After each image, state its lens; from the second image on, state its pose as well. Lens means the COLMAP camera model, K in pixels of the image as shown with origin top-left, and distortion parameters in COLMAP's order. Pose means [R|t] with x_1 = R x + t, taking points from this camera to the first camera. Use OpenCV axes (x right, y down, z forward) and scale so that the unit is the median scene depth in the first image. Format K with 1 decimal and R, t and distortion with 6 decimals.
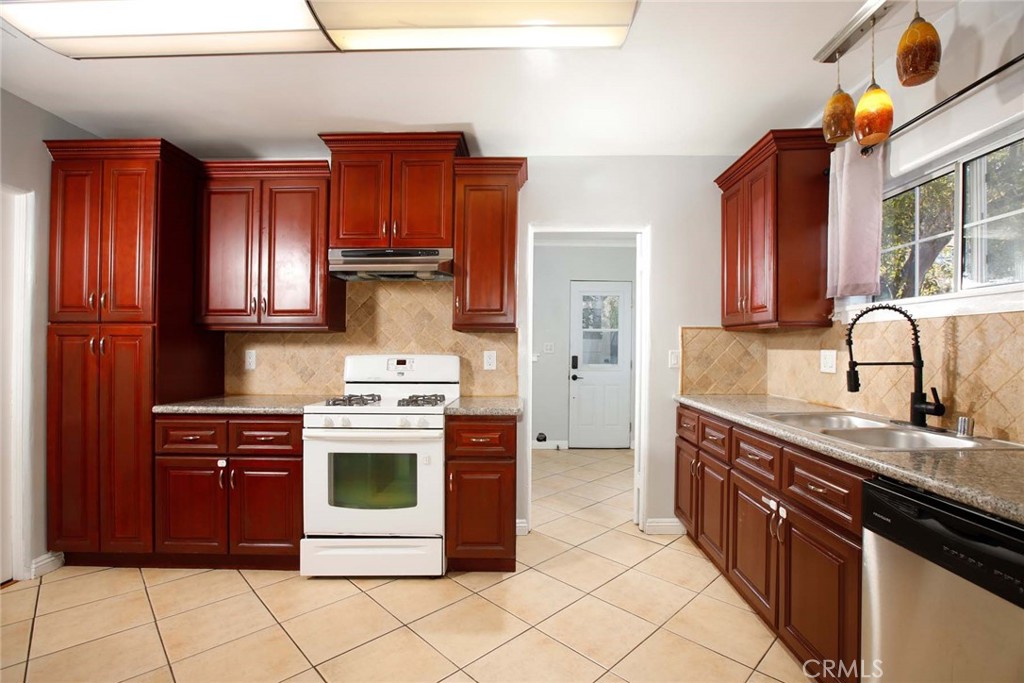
lens RADIAL K [[478.6, 0, 514.2], [0, 478.6, 345.5], [0, 0, 1]] dist [-0.050246, 0.016825]
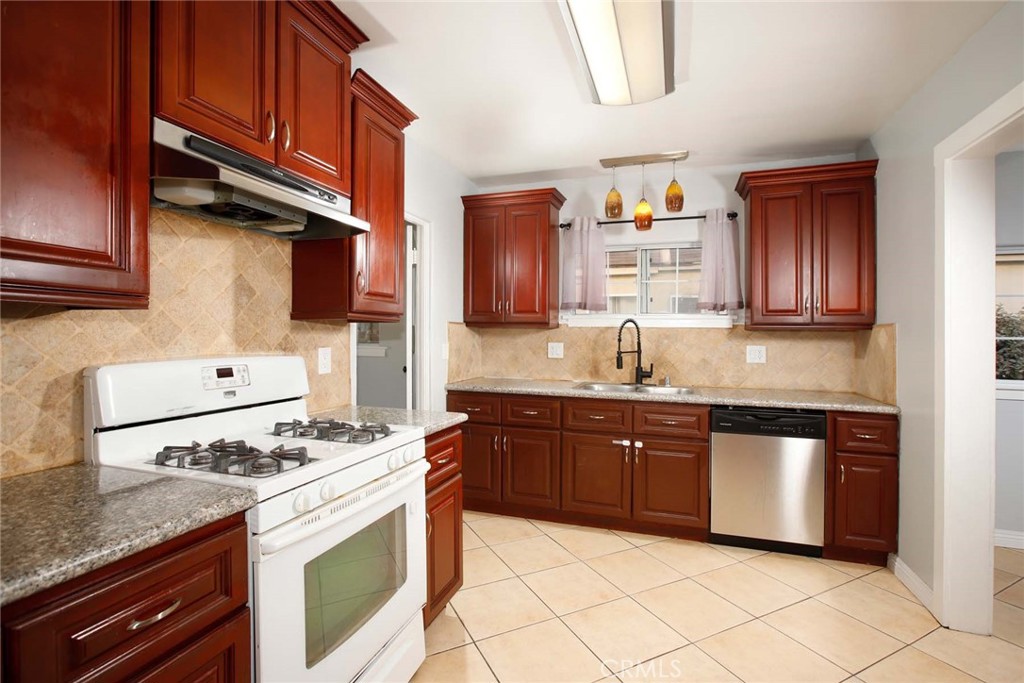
lens RADIAL K [[460.7, 0, 515.9], [0, 460.7, 337.0], [0, 0, 1]] dist [-0.001409, -0.000141]
pose [[0.312184, 0.000618, 0.950022, -0.778162], [-0.014673, 0.999884, 0.004172, -0.014938], [-0.949908, -0.015242, 0.312156, 0.646935]]
